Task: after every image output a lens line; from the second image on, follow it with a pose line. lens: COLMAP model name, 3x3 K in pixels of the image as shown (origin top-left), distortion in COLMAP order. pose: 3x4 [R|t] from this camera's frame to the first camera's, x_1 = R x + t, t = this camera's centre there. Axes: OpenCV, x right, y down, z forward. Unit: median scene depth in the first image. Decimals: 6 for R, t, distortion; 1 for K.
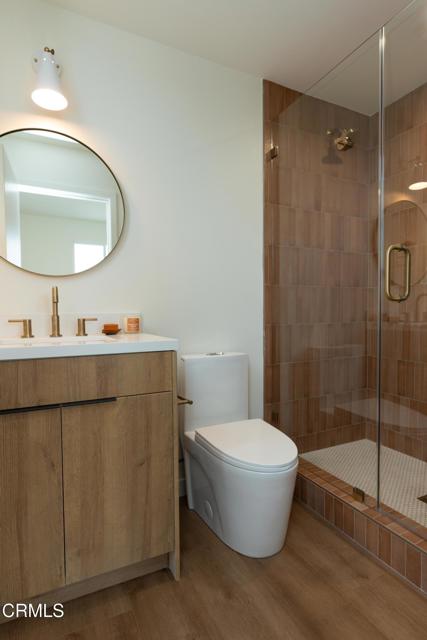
lens RADIAL K [[344.5, 0, 213.5], [0, 344.5, 320.0], [0, 0, 1]] dist [0.024537, 0.000116]
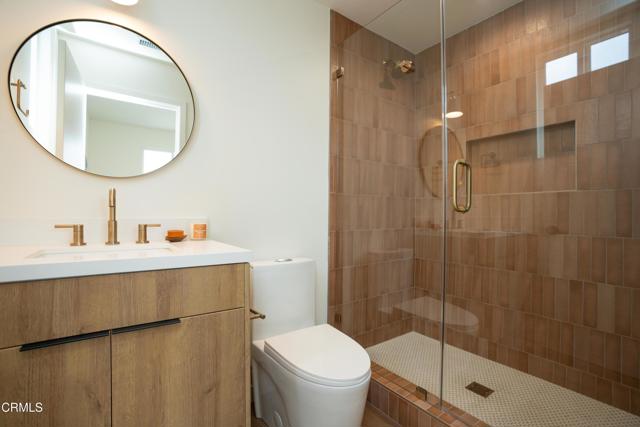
lens RADIAL K [[294.3, 0, 316.3], [0, 294.3, 211.1], [0, 0, 1]] dist [-0.059026, 0.025756]
pose [[0.986974, 0.018247, 0.159839, -0.041791], [-0.012335, 0.999205, -0.037903, -0.013641], [-0.160404, 0.035437, 0.986415, 0.141940]]
